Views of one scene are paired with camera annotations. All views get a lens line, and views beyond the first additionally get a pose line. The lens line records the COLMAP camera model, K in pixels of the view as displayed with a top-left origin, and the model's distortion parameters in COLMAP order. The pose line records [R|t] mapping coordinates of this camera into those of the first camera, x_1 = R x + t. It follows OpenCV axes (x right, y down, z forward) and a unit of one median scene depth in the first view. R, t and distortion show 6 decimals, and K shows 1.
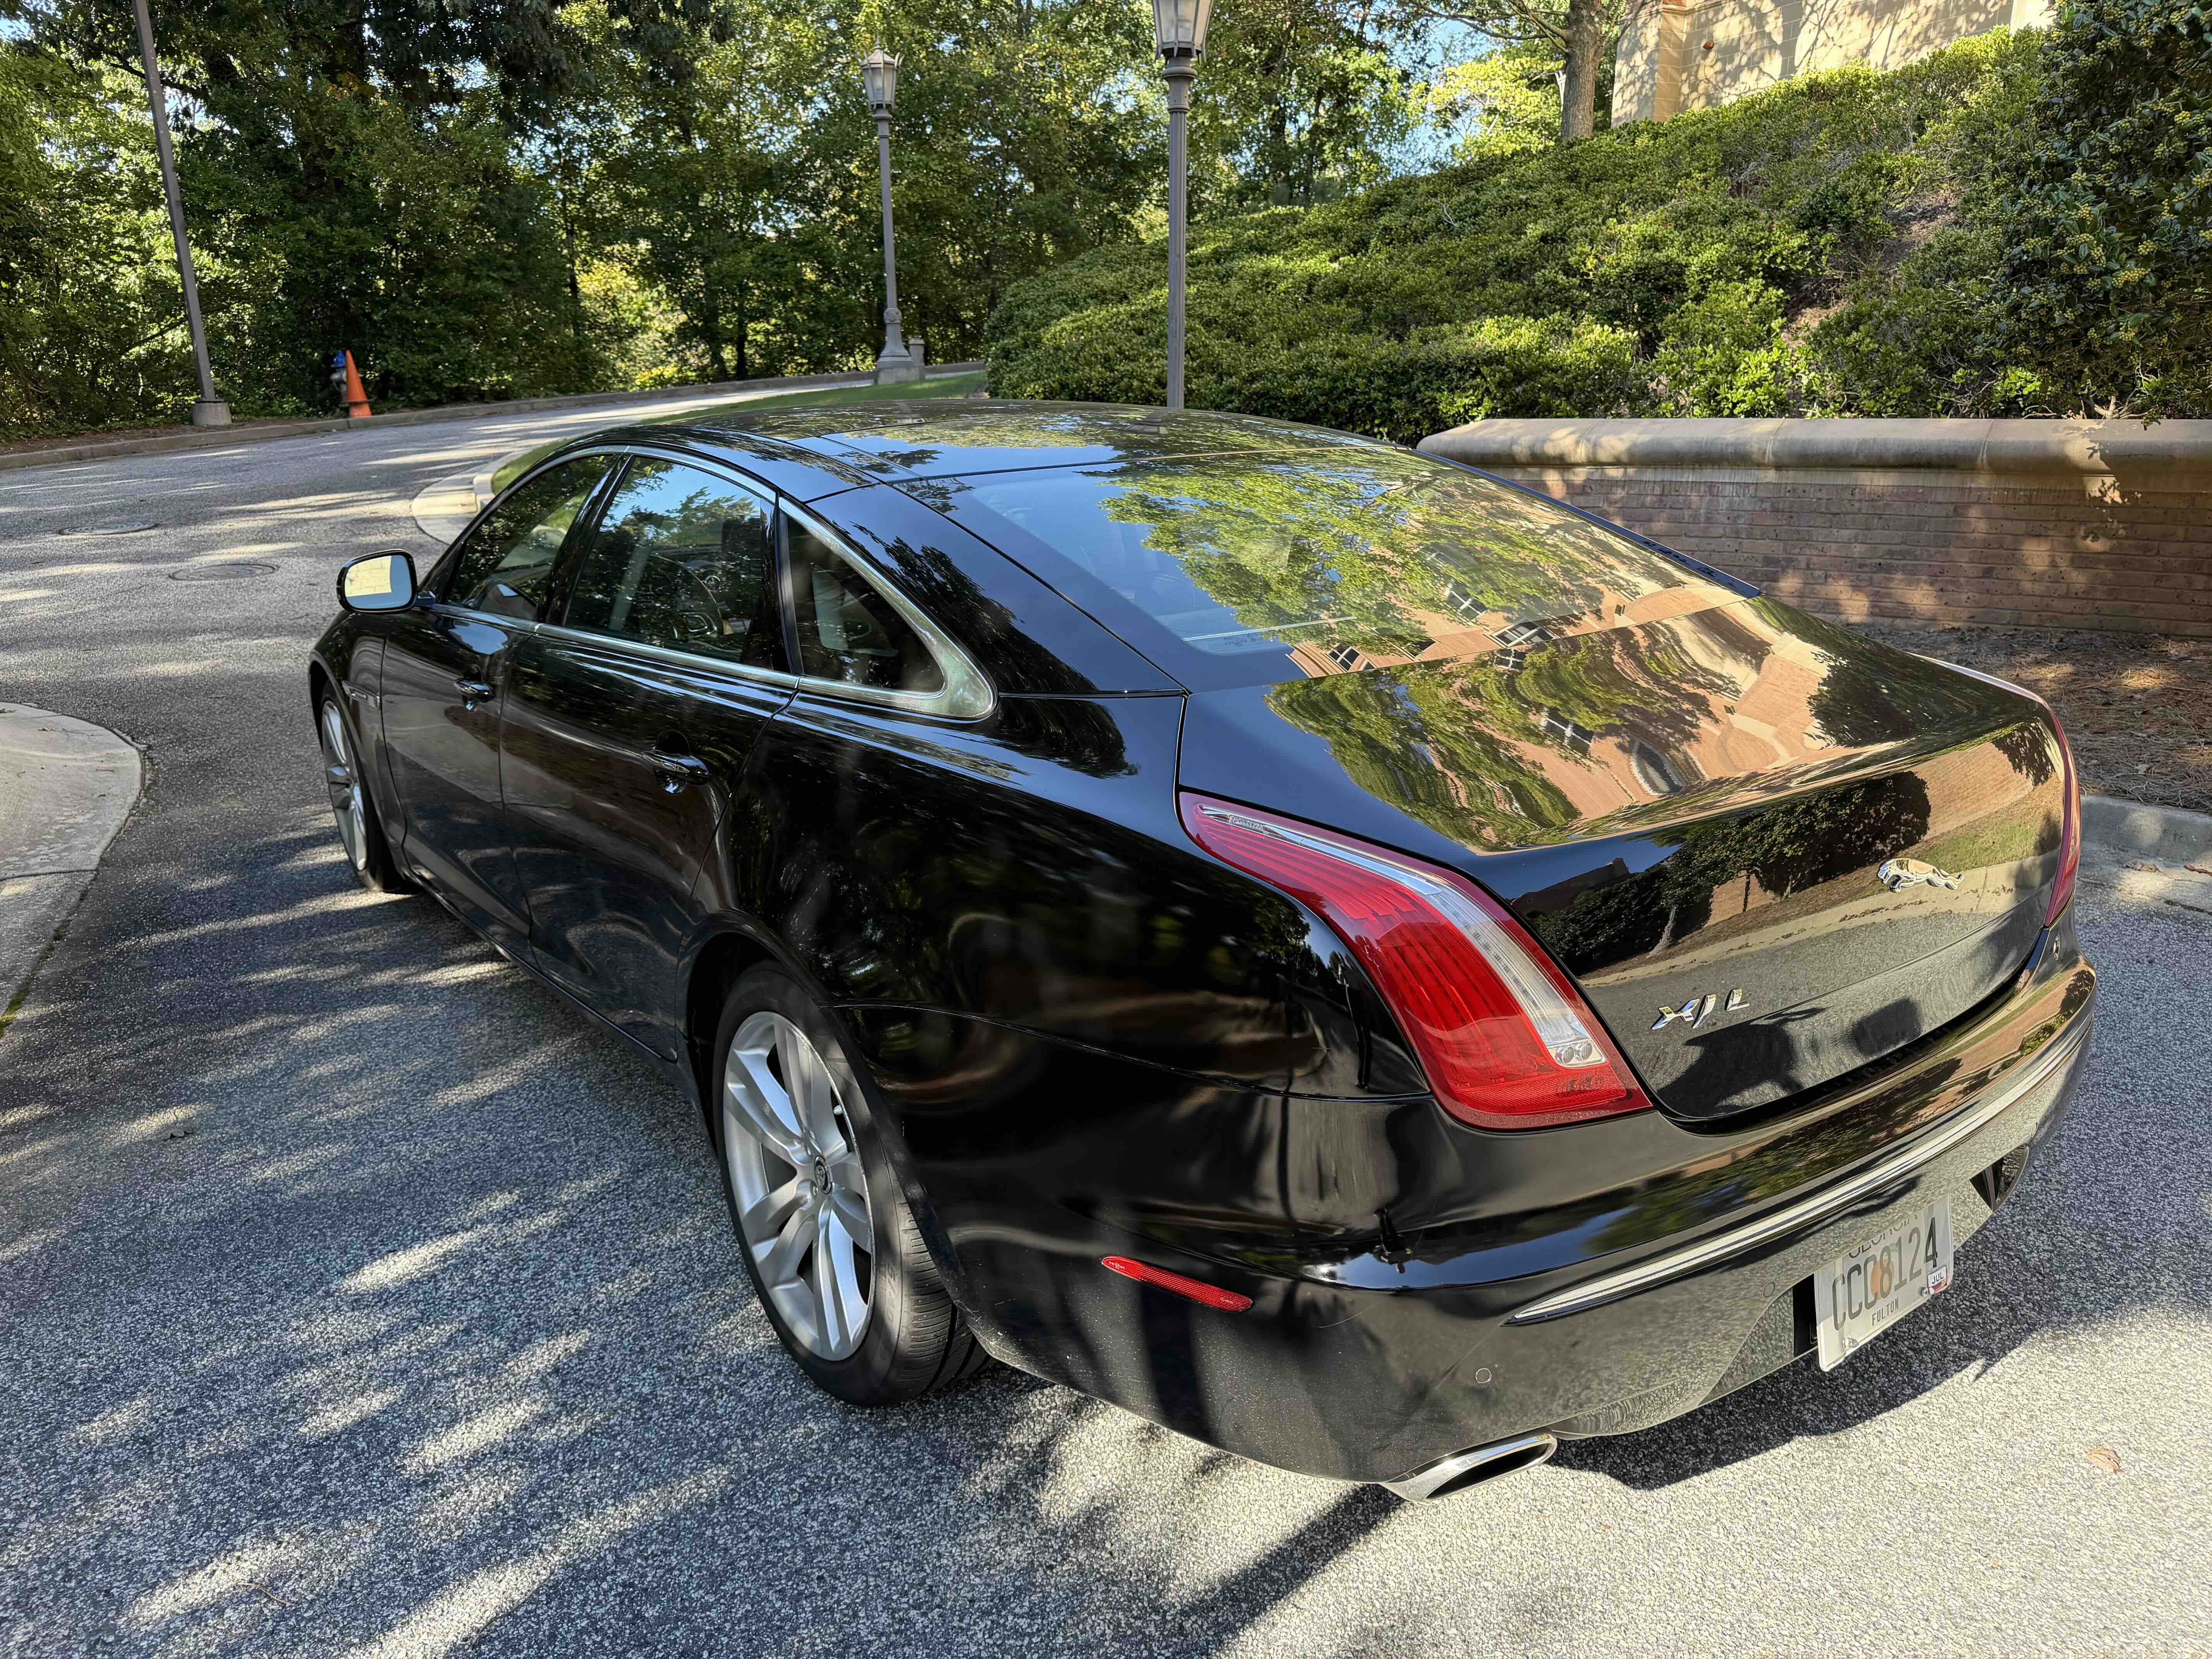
lens RADIAL K [[1560.4, 0, 1120.3], [0, 1560.4, 826.4], [0, 0, 1]] dist [0.070880, -0.078810]
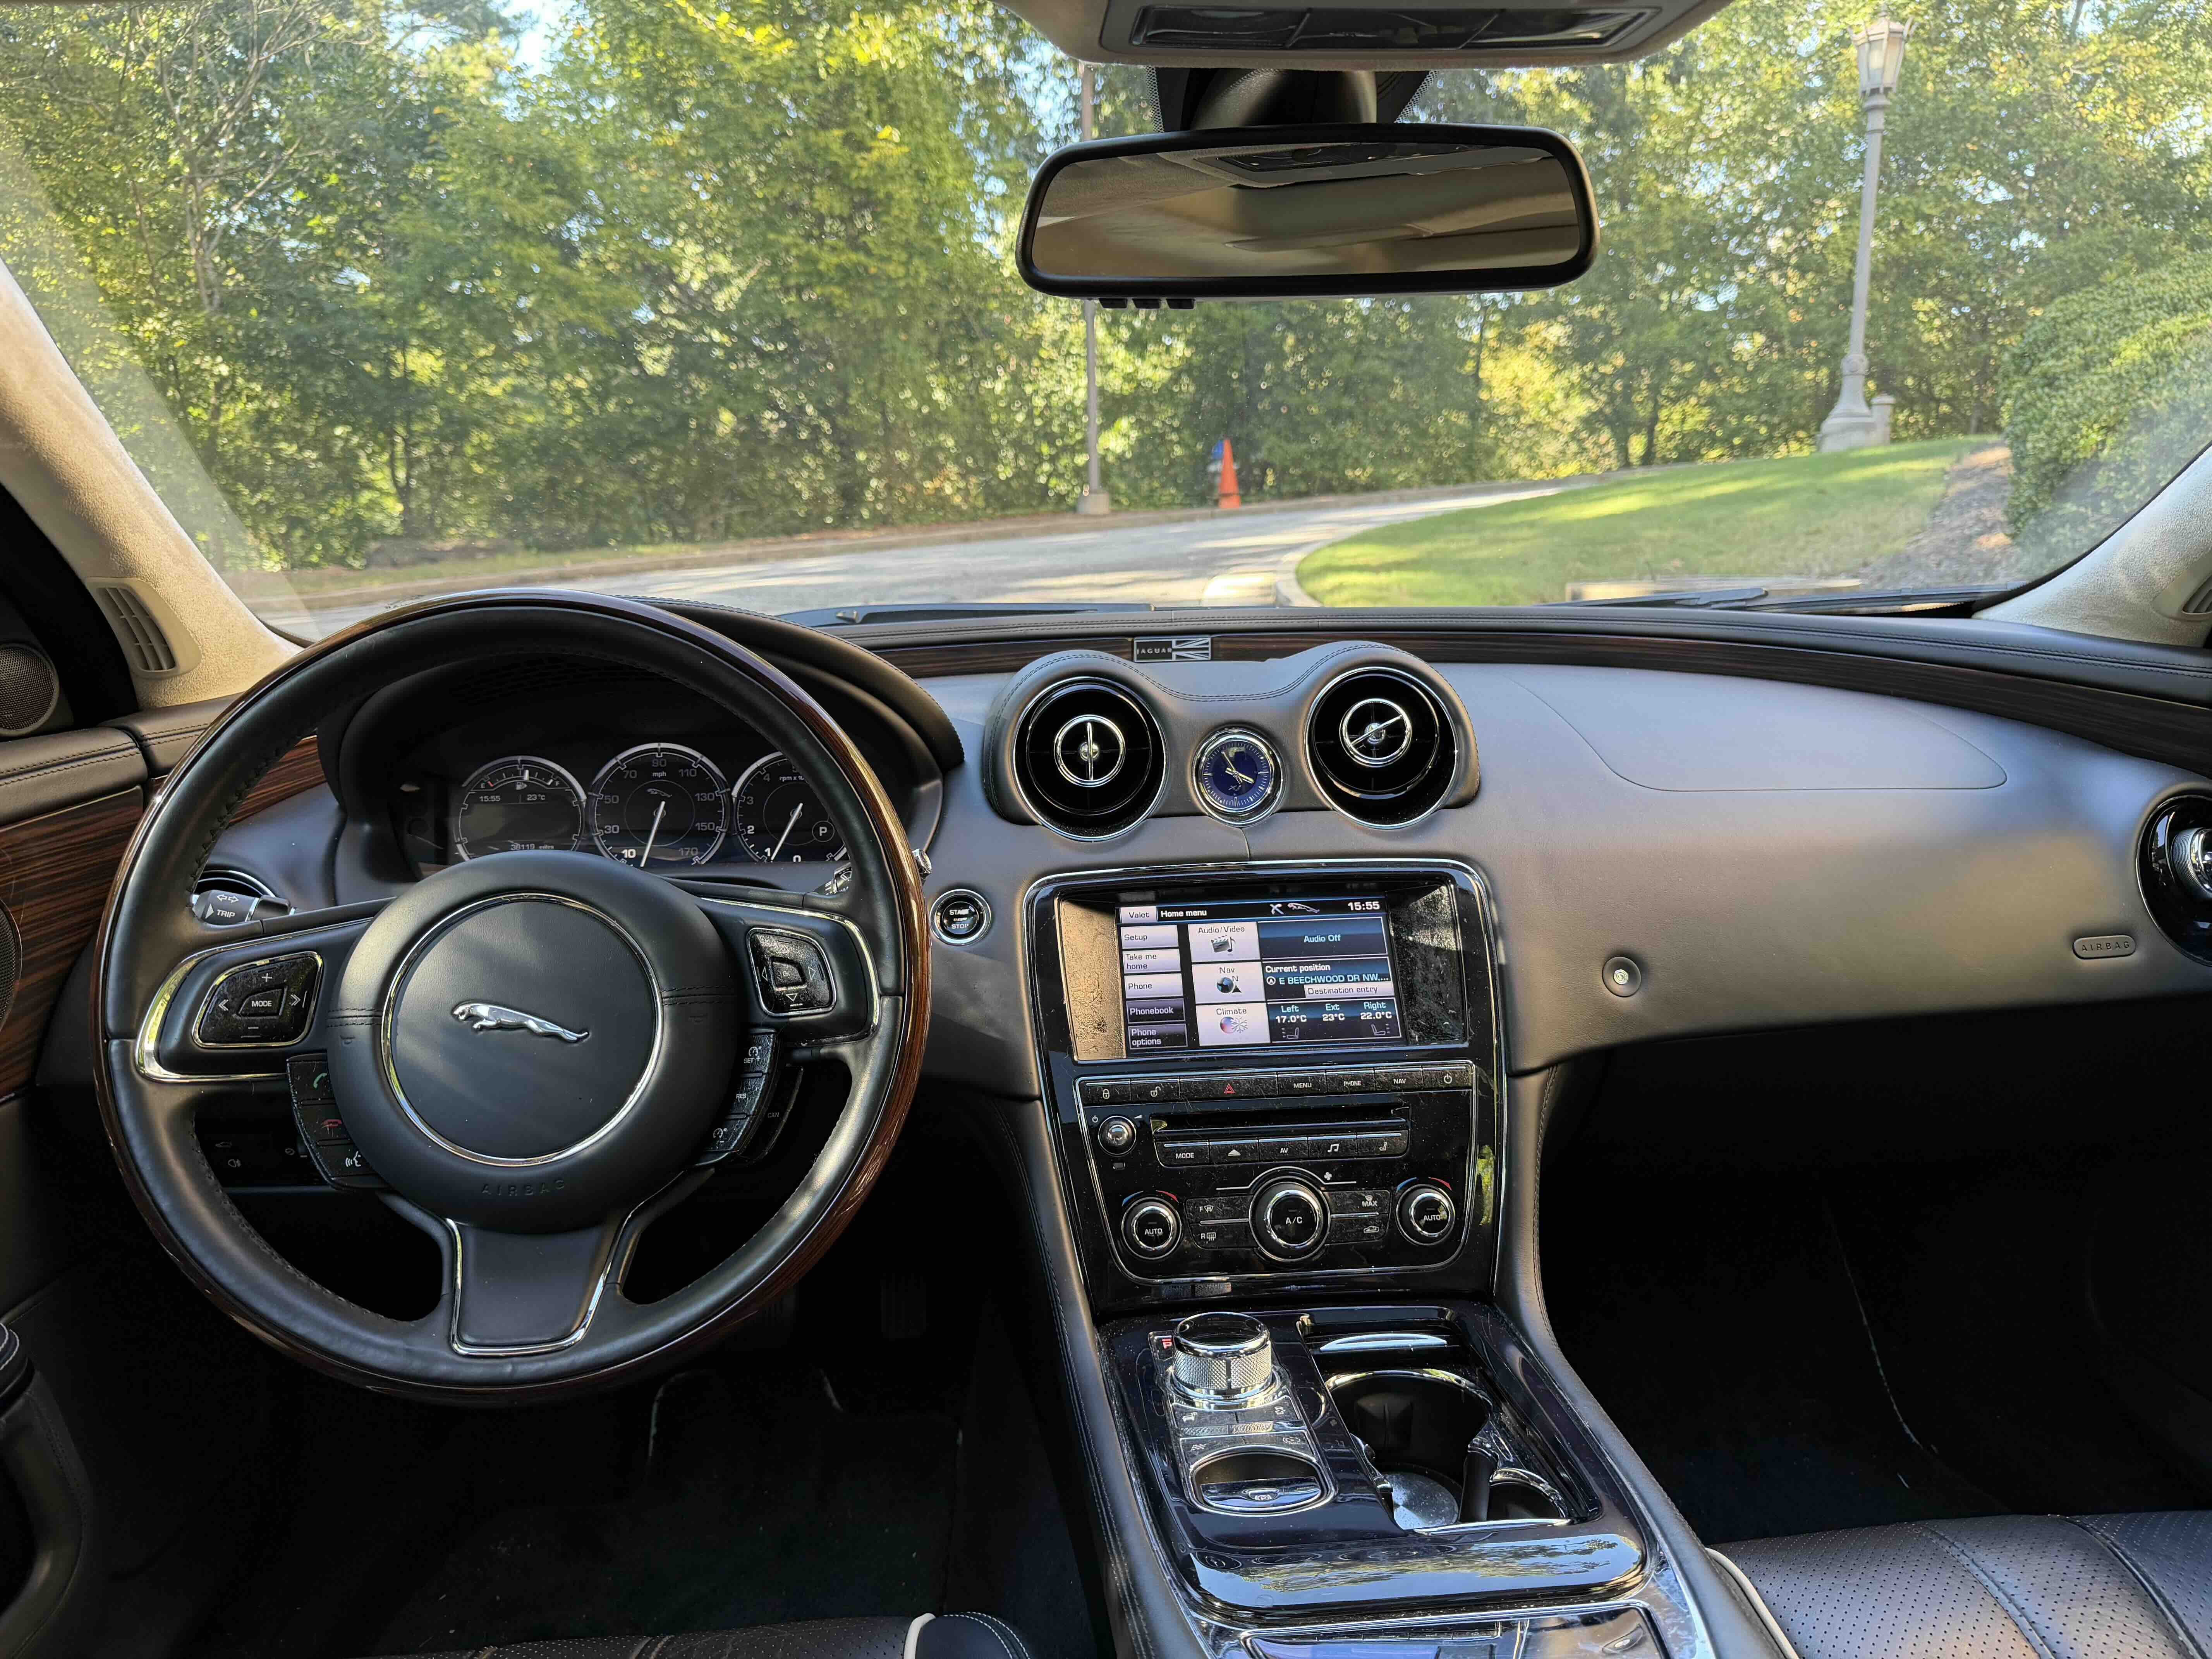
lens RADIAL K [[1560.4, 0, 1120.3], [0, 1560.4, 826.4], [0, 0, 1]] dist [0.070880, -0.078810]
pose [[0.851537, 0.107342, -0.513188, -0.026523], [-0.142409, 0.989373, -0.029356, -0.028981], [0.504583, 0.098080, 0.857774, 0.163869]]
